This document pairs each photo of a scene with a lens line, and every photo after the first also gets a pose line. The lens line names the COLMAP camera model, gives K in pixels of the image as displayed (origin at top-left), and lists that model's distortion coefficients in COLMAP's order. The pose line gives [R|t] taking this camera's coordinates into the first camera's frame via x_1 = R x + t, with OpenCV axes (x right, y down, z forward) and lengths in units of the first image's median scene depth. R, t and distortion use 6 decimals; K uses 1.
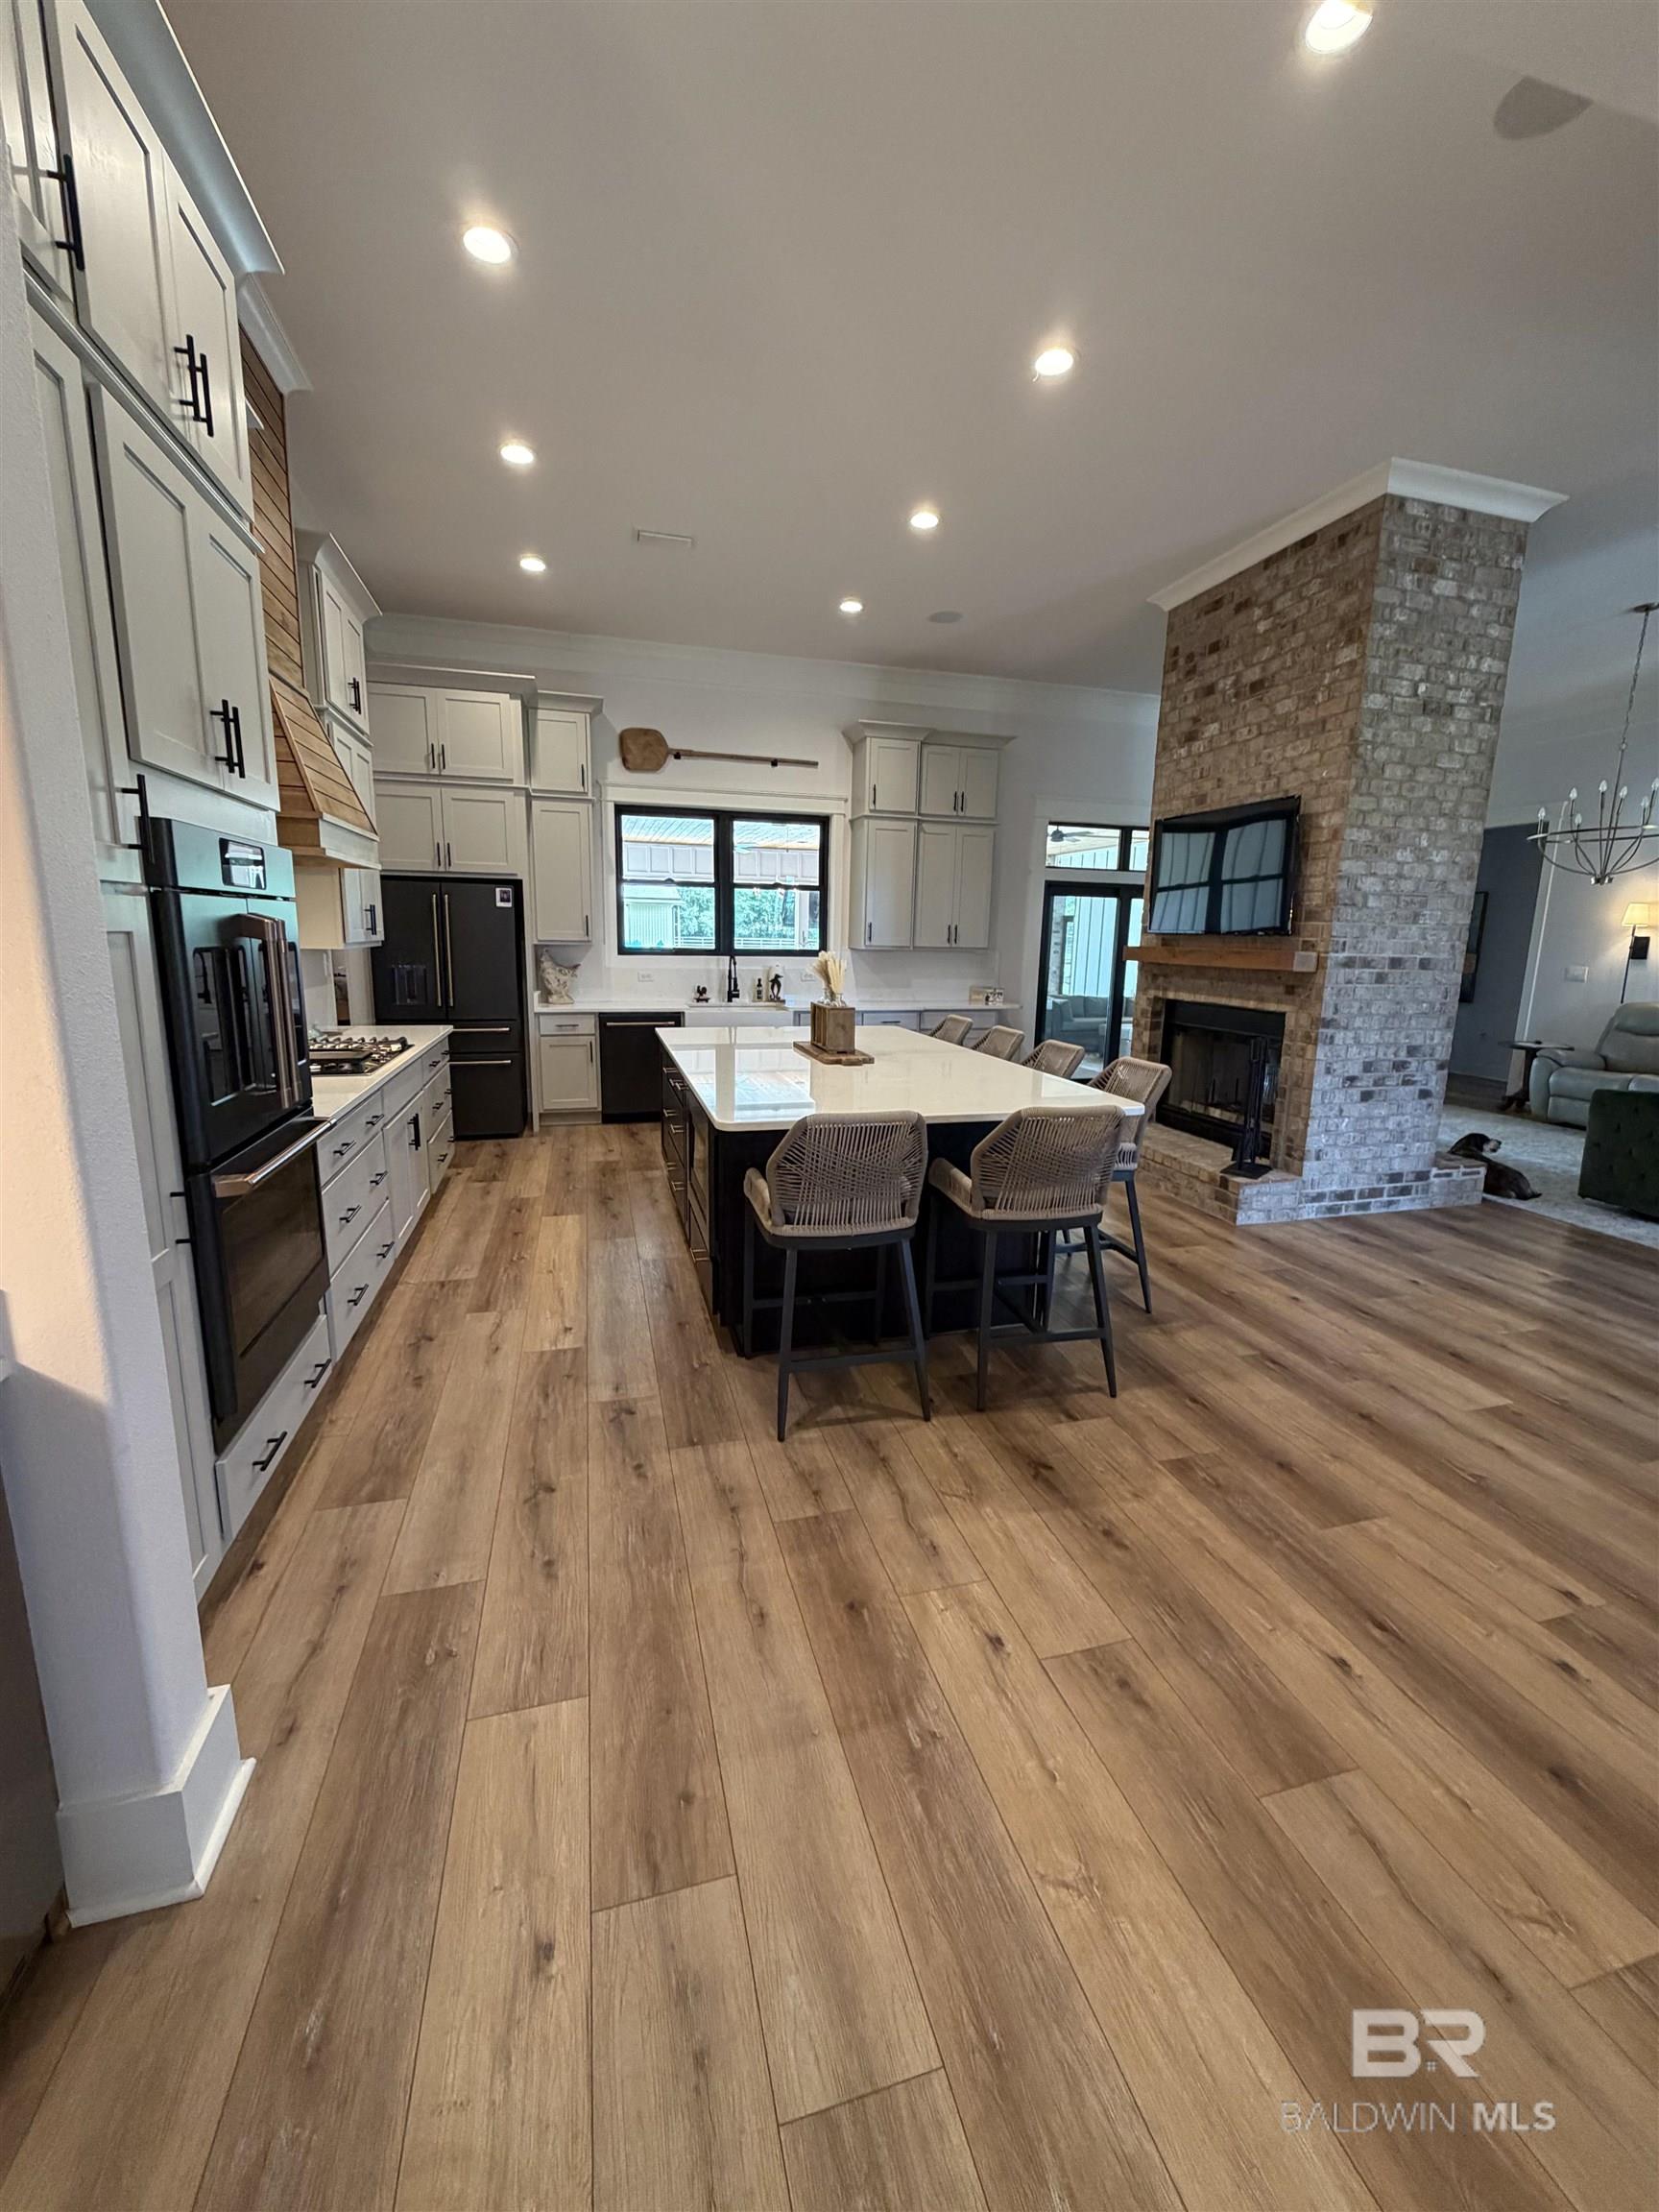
lens RADIAL K [[879.5, 0, 833.2], [0, 879.5, 1099.3], [0, 0, 1]] dist [-0.001117, 0.000507]
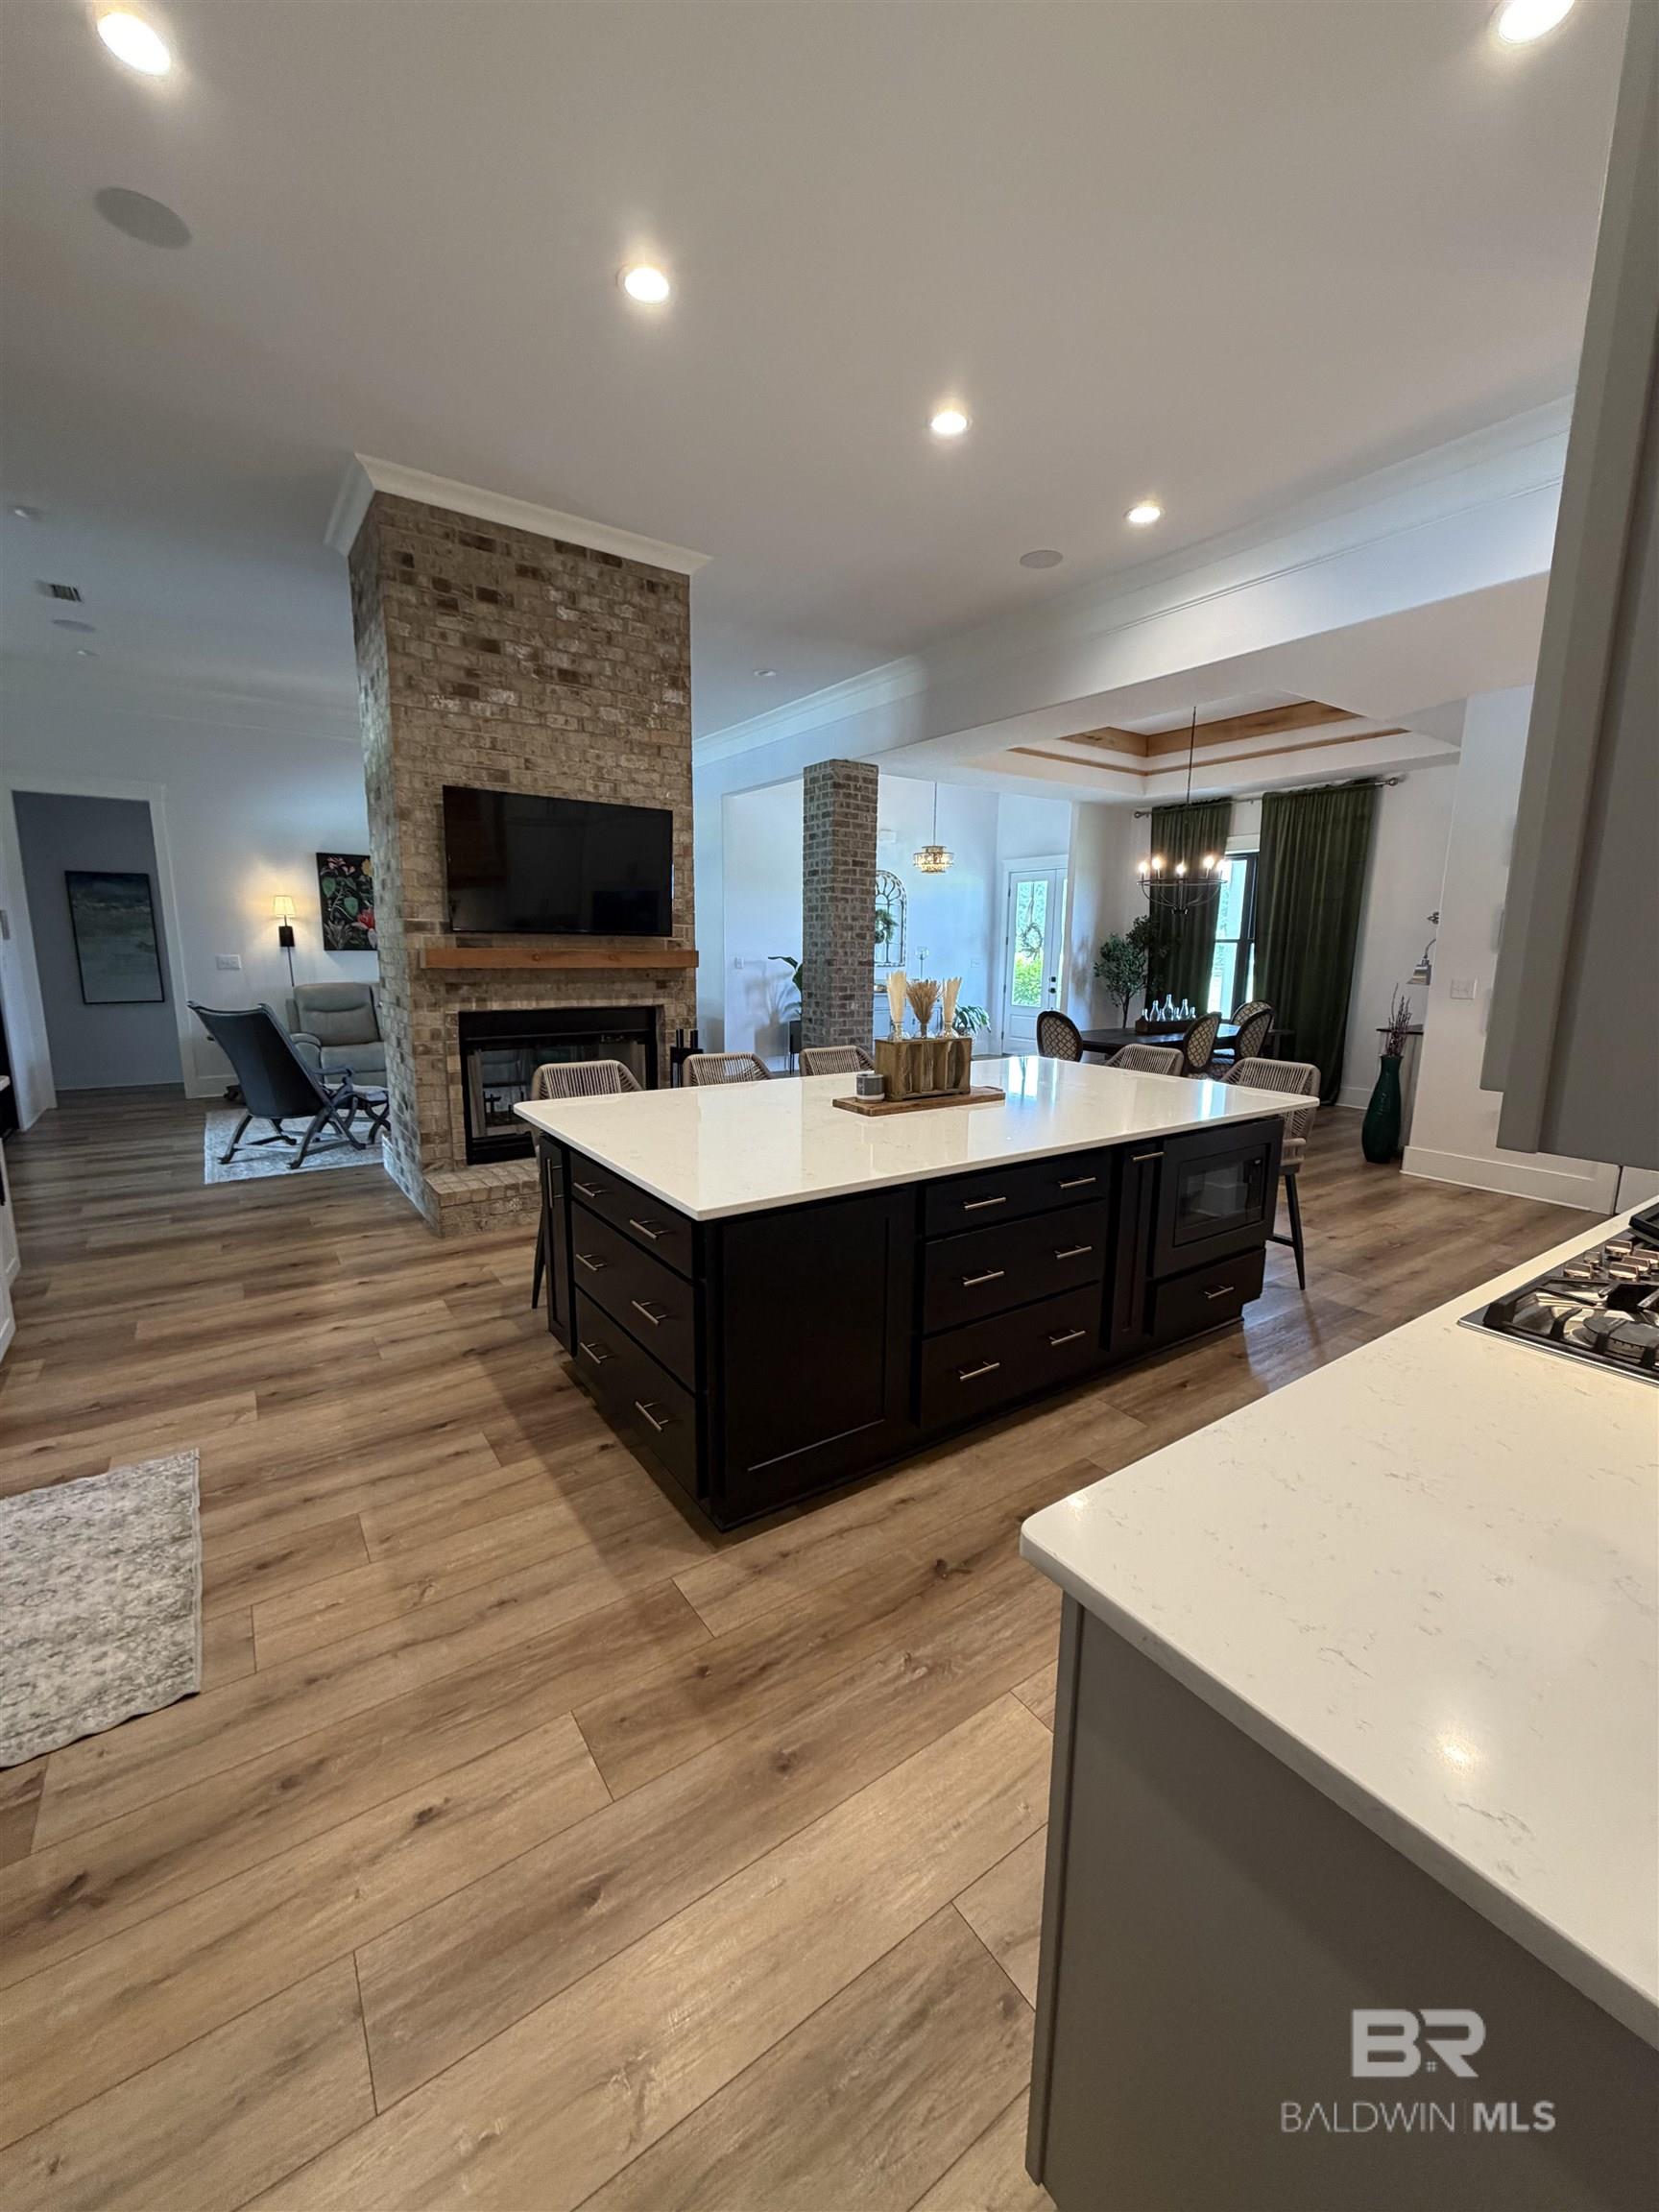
lens RADIAL K [[879.5, 0, 833.2], [0, 879.5, 1099.3], [0, 0, 1]] dist [-0.001117, 0.000507]
pose [[-0.334137, -0.186008, 0.923988, -1.113103], [0.156306, 0.955823, 0.248940, -0.416858], [-0.929474, 0.227605, -0.290301, 2.100298]]
